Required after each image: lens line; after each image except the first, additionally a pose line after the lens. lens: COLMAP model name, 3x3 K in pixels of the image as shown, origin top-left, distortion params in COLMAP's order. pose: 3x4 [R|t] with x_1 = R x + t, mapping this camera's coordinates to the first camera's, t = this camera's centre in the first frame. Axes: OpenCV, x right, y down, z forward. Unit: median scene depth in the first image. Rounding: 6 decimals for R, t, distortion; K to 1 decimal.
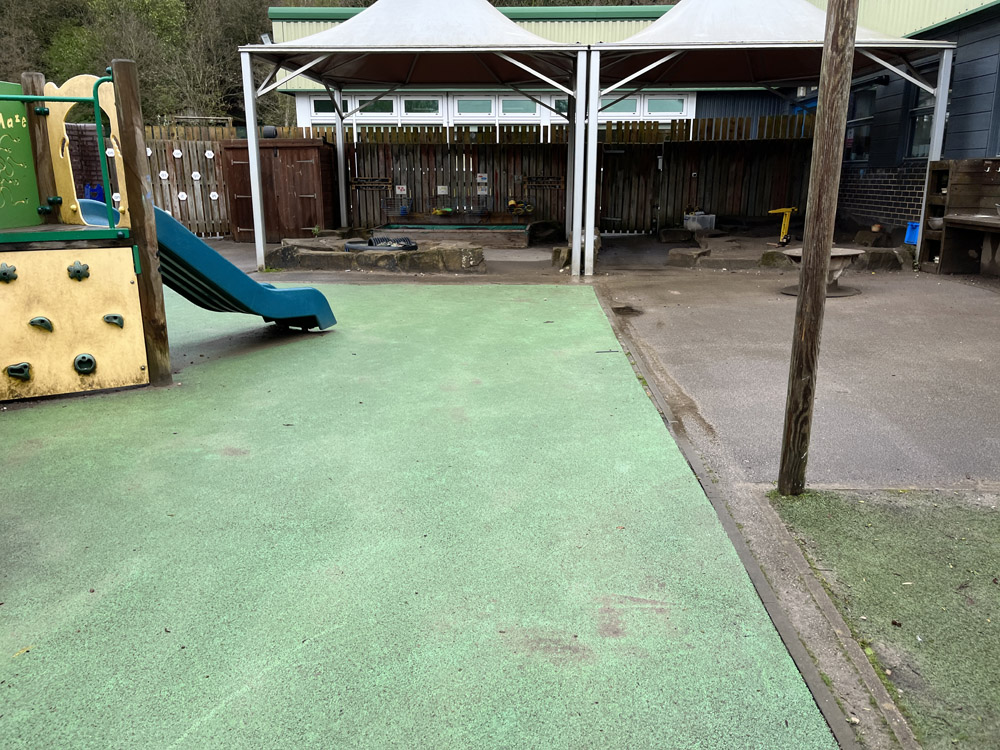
lens RADIAL K [[768.2, 0, 503.9], [0, 768.2, 370.8], [0, 0, 1]] dist [0.083267, -0.110101]
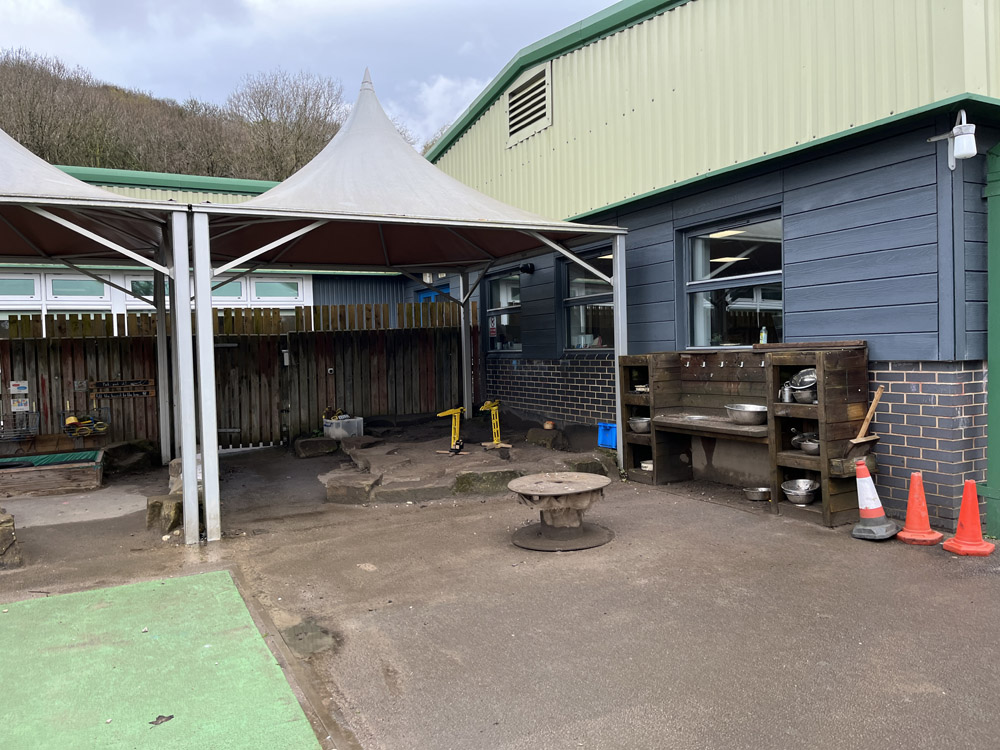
lens RADIAL K [[788.7, 0, 534.3], [0, 788.7, 368.6], [0, 0, 1]] dist [0.005560, -0.006497]
pose [[0.858801, -0.040160, 0.510733, 0.009578], [0.155070, 0.970534, -0.184436, -0.096580], [-0.488277, 0.237593, 0.839723, 0.278874]]
